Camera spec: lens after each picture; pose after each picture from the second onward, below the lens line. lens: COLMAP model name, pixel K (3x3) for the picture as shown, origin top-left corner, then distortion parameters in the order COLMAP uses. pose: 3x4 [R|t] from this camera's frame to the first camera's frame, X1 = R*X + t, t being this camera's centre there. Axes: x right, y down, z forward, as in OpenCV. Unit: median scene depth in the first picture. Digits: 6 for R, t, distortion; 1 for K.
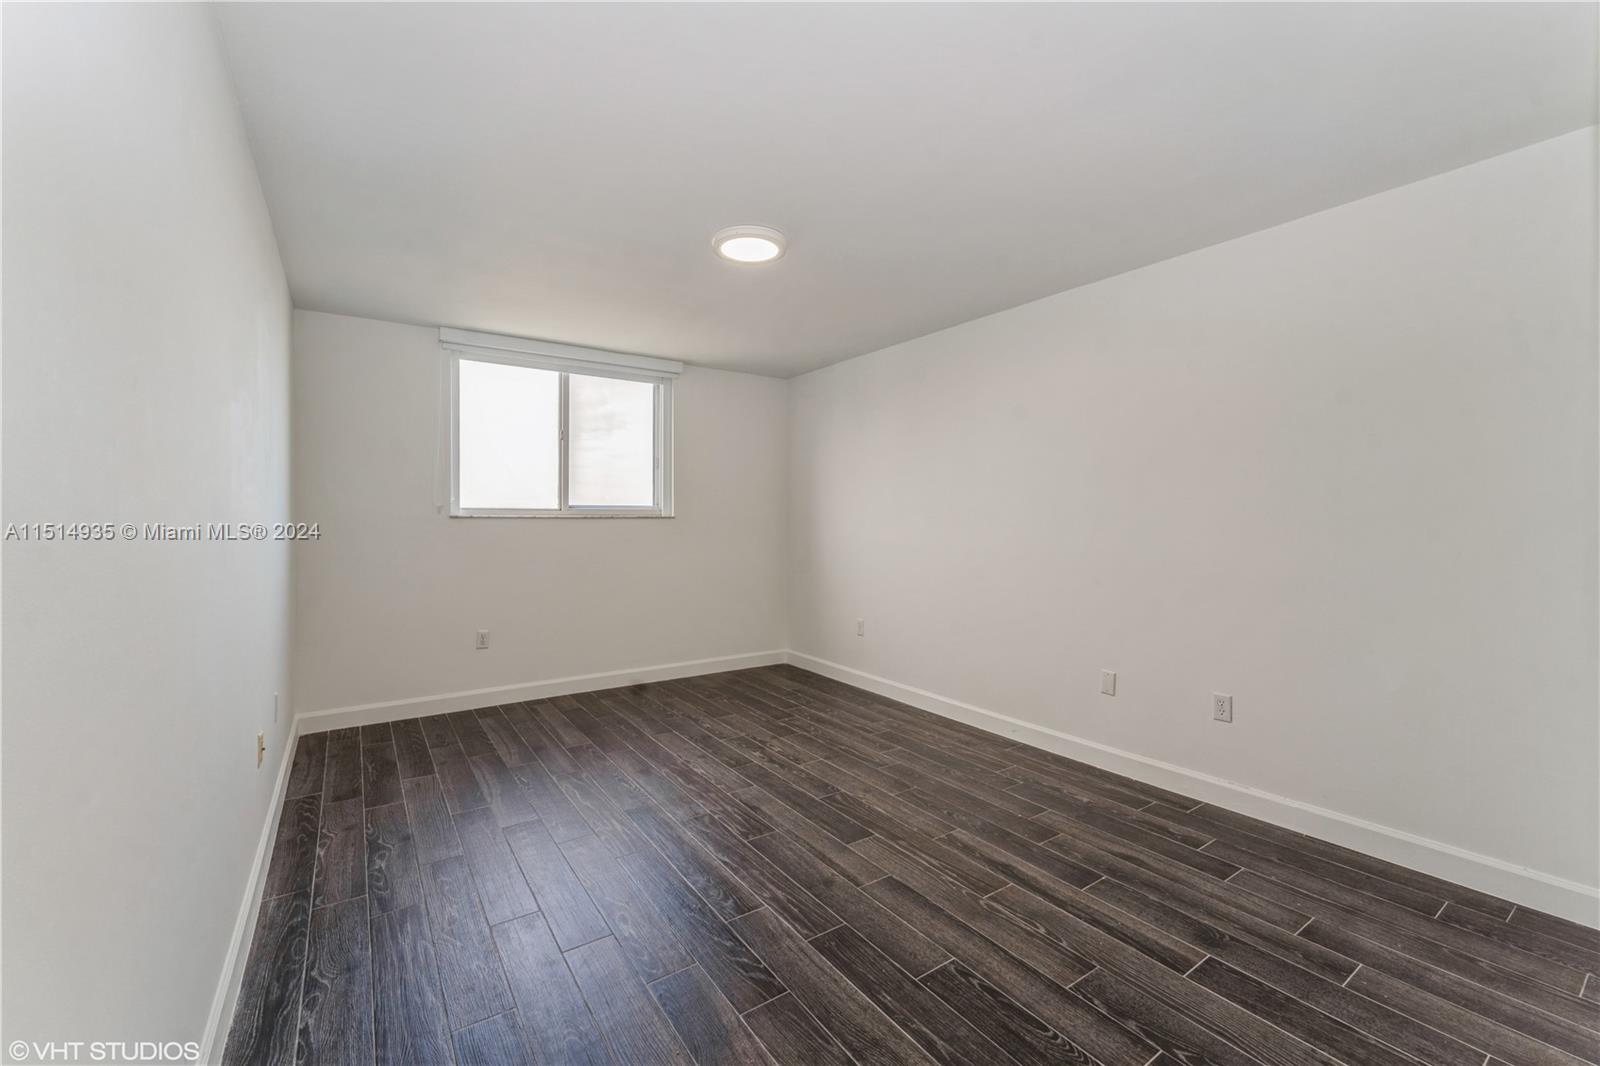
lens RADIAL K [[658.1, 0, 800.0], [0, 658.1, 533.0], [0, 0, 1]] dist [0.002067, 0.000023]
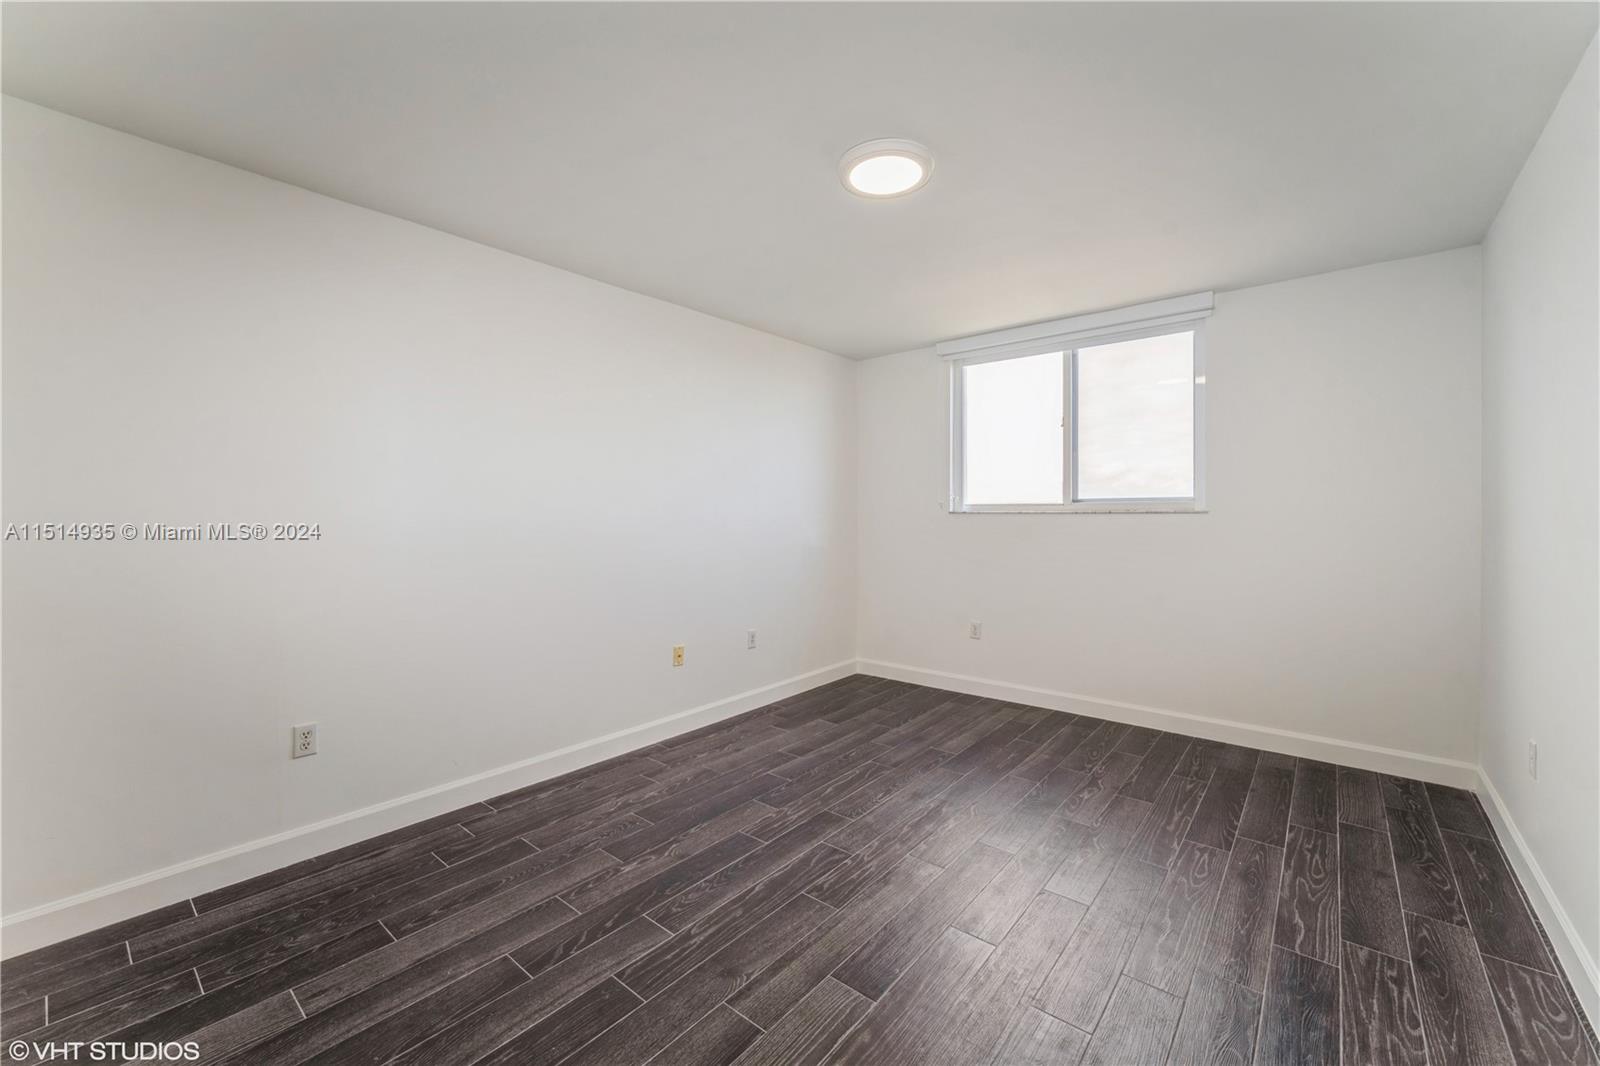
lens RADIAL K [[643.0, 0, 793.9], [0, 643.0, 520.6], [0, 0, 1]] dist [0.000918, -0.000160]
pose [[0.261579, 0.008101, -0.965148, 0.441879], [-0.017573, 0.999839, 0.003630, -0.010400], [0.965022, 0.016011, 0.261679, 0.472277]]
